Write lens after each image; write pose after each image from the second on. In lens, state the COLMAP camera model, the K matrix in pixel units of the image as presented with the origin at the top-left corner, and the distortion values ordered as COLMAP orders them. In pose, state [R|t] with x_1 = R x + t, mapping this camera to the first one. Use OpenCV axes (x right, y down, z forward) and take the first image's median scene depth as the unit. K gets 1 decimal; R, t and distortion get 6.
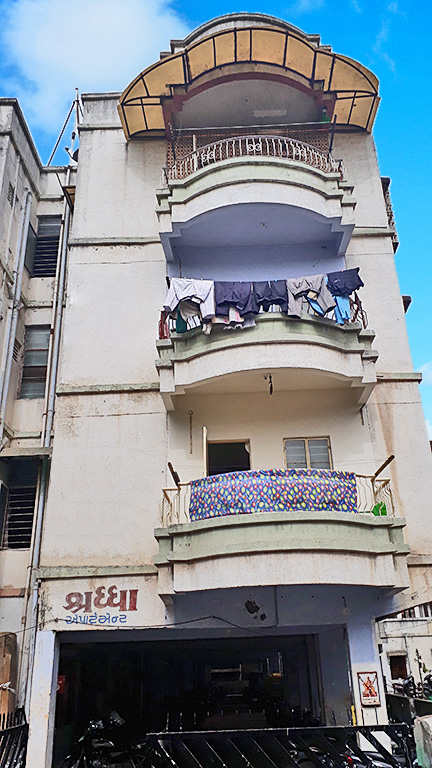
lens RADIAL K [[603.9, 0, 216.8], [0, 603.9, 397.8], [0, 0, 1]] dist [0.111930, -0.286926]
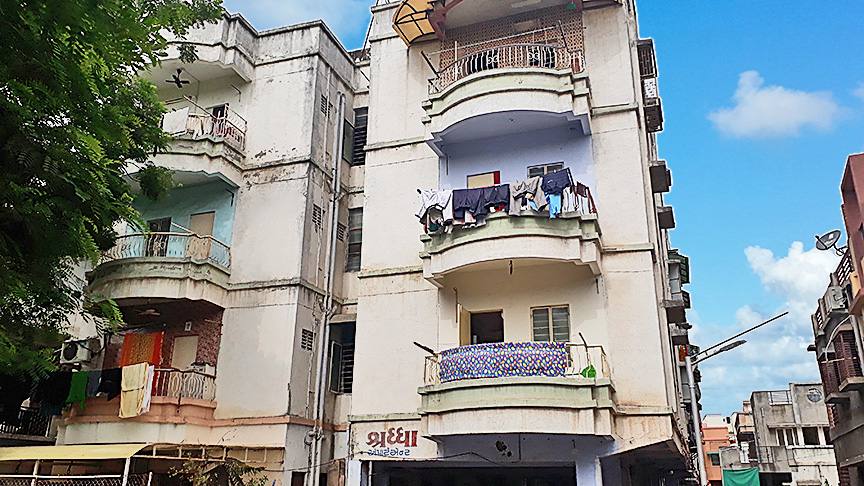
lens RADIAL K [[679.4, 0, 435.7], [0, 679.4, 243.0], [0, 0, 1]] dist [0.111930, -0.286926]
pose [[0.949172, -0.068518, -0.307209, 0.389830], [0.090743, 0.994146, 0.058638, -0.171213], [0.301393, -0.083535, 0.949834, -0.355691]]
